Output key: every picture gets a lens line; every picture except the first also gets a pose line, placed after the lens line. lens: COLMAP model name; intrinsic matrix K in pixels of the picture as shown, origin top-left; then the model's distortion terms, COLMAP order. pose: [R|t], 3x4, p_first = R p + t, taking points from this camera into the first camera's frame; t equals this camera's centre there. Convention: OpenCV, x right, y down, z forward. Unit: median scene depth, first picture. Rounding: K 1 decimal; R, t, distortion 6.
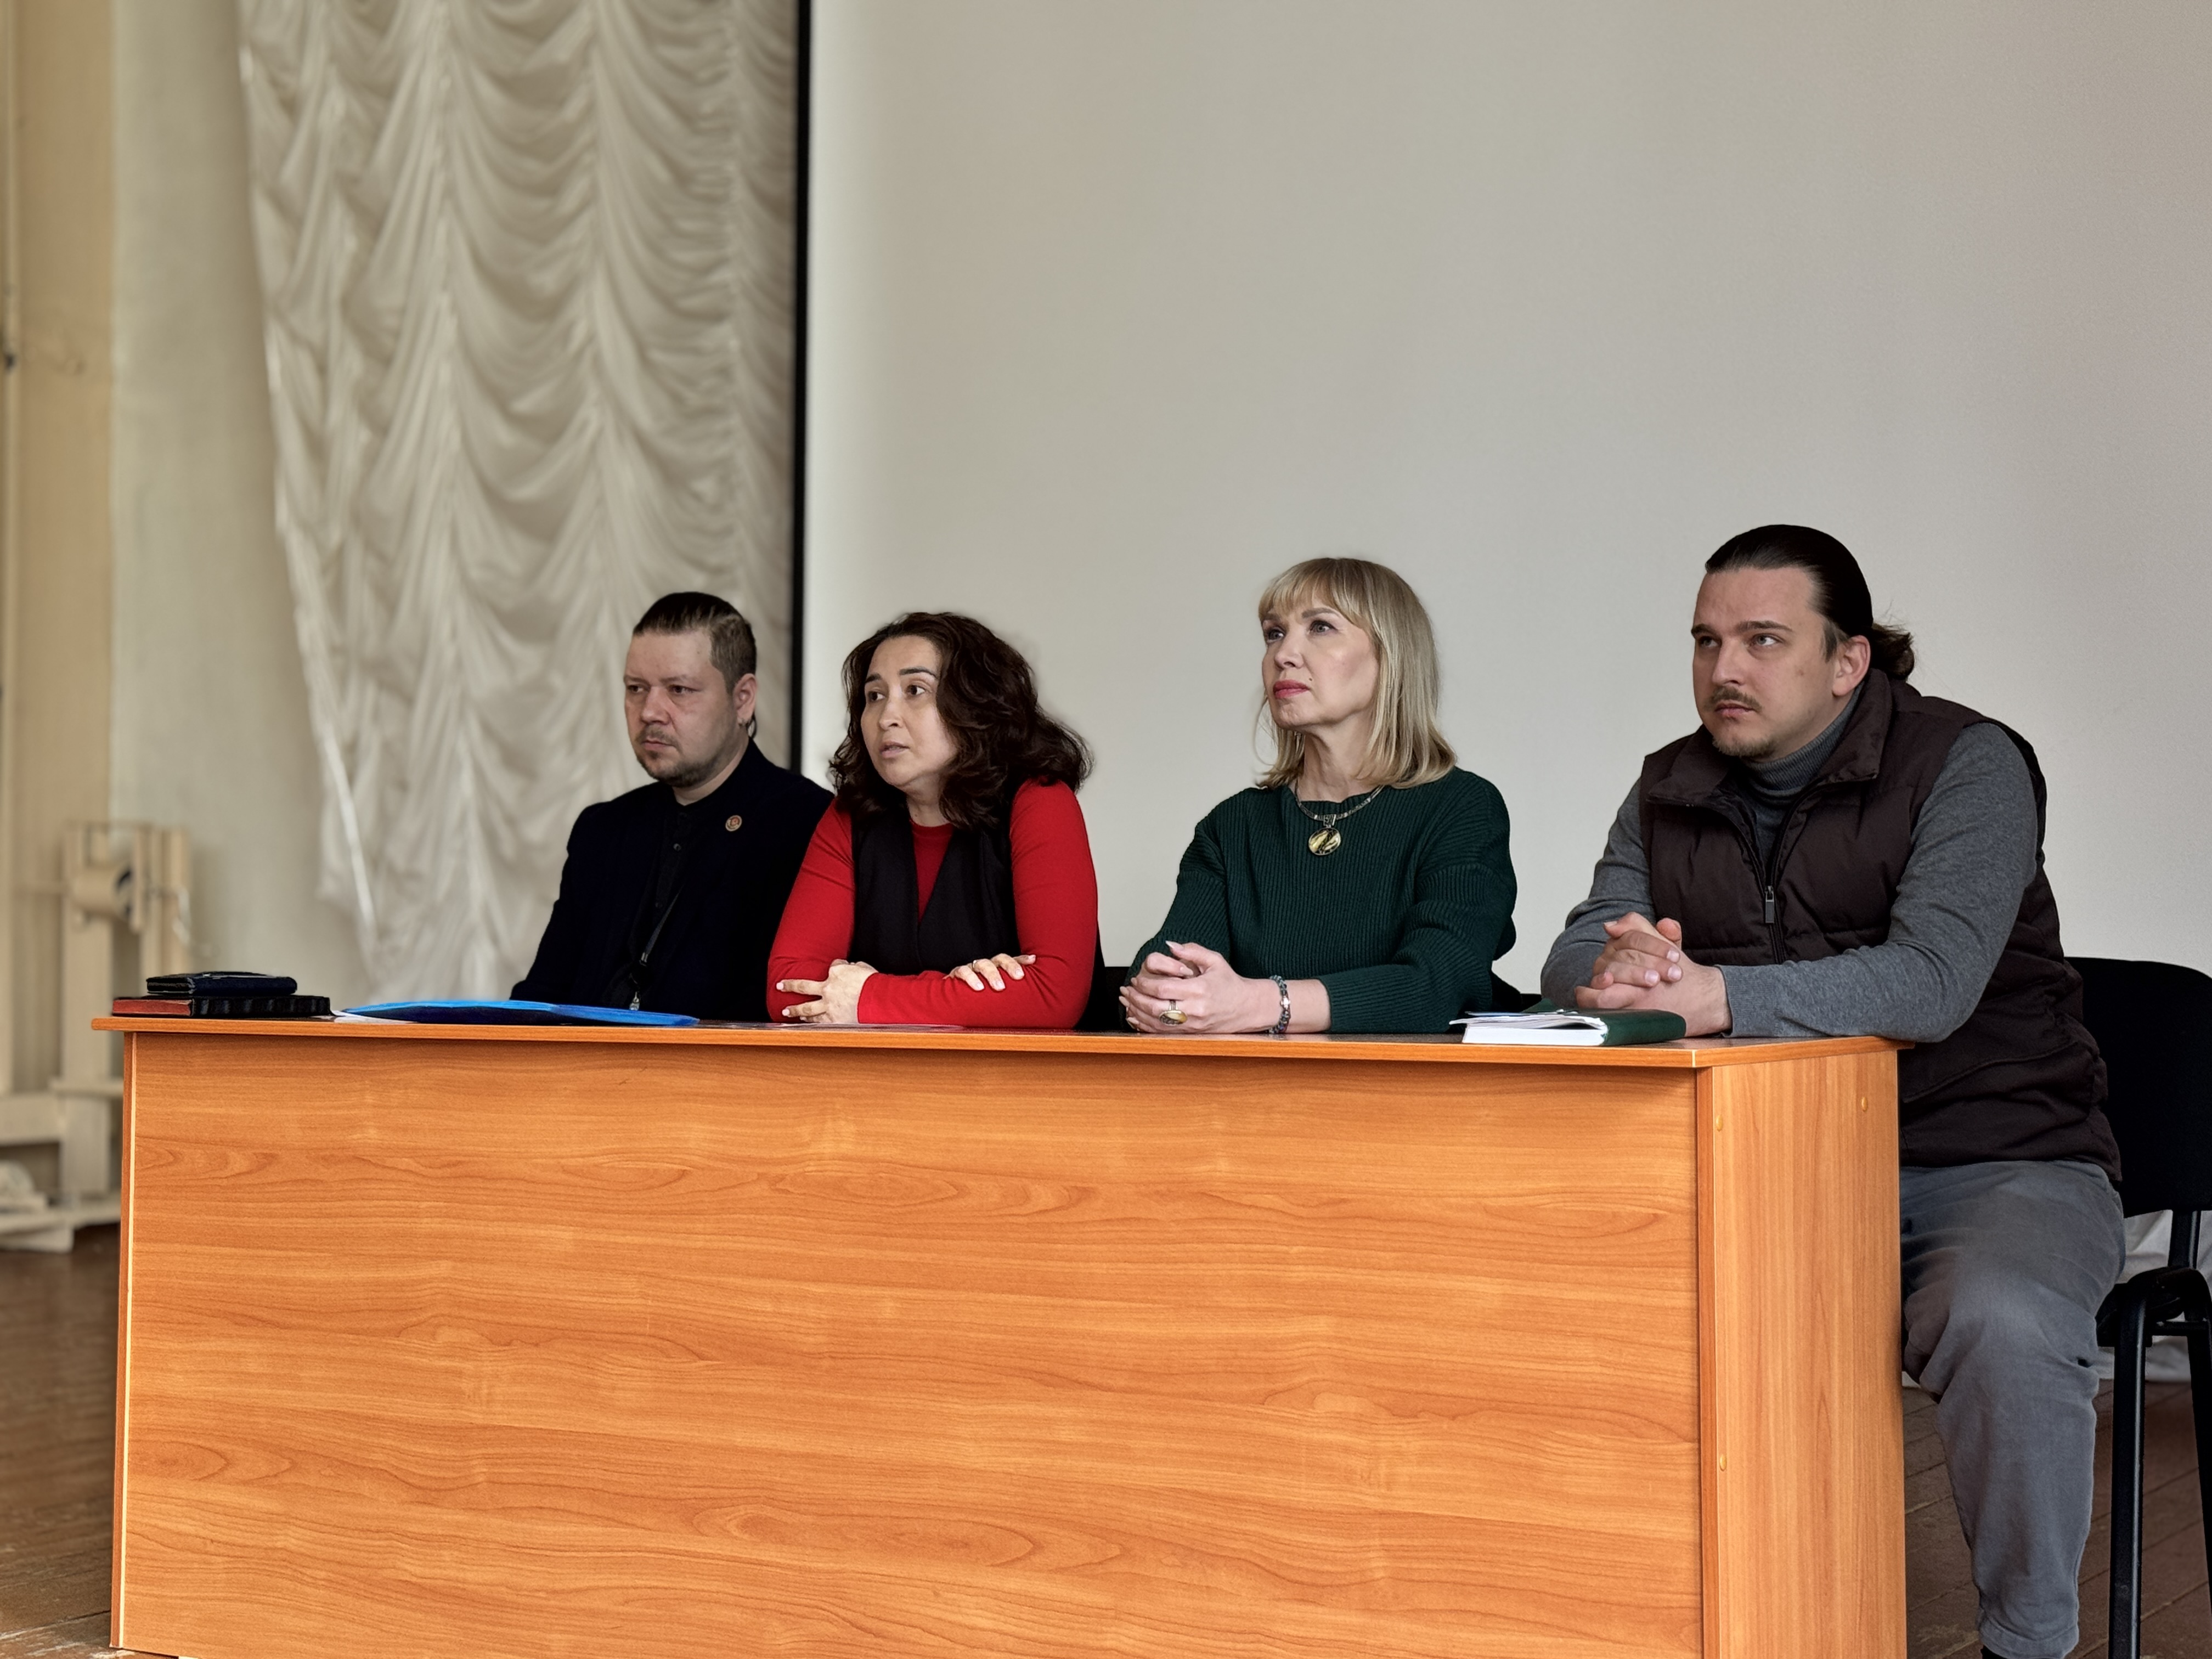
lens RADIAL K [[3303.6, 0, 1106.0], [0, 3303.6, 829.5], [0, 0, 1]] dist [0.142240, 0.010856]
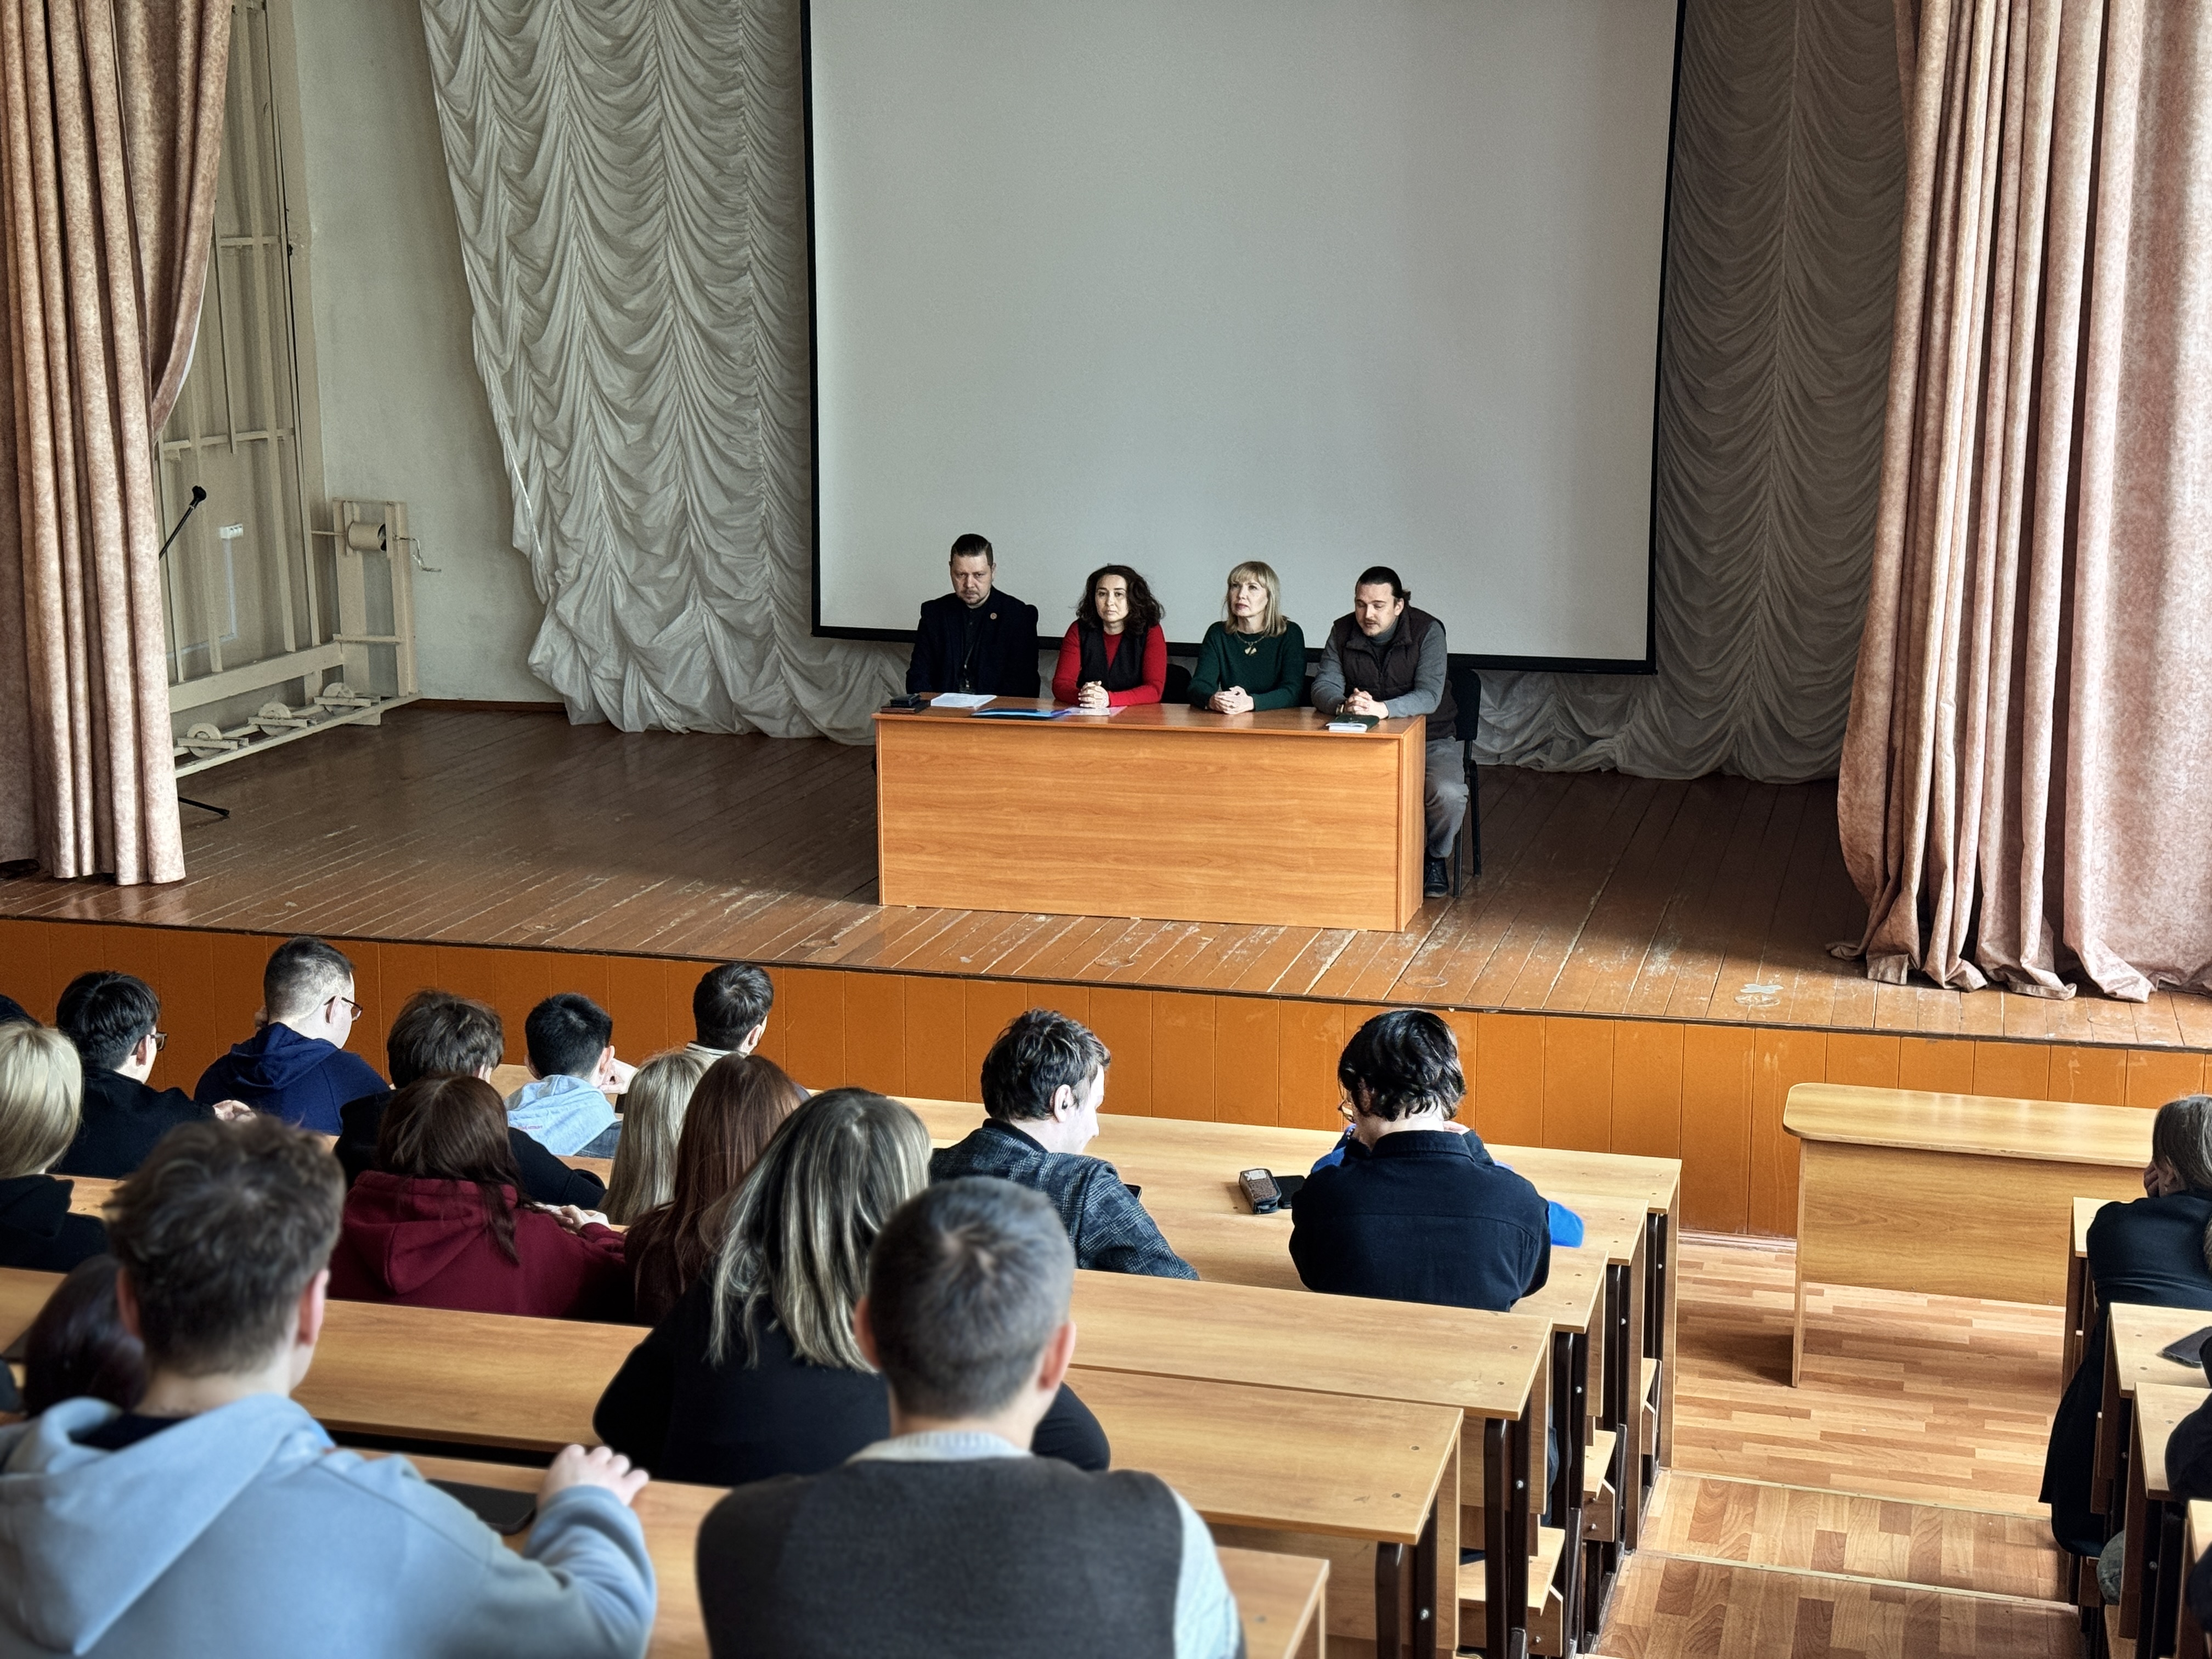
lens RADIAL K [[3038.1, 0, 1106.0], [0, 3038.1, 829.5], [0, 0, 1]] dist [0.159975, -0.001682]
pose [[0.954262, -0.062991, 0.292259, -0.966102], [-0.005864, 0.973421, 0.228948, -0.512736], [-0.298913, -0.220190, 0.928530, -1.815502]]
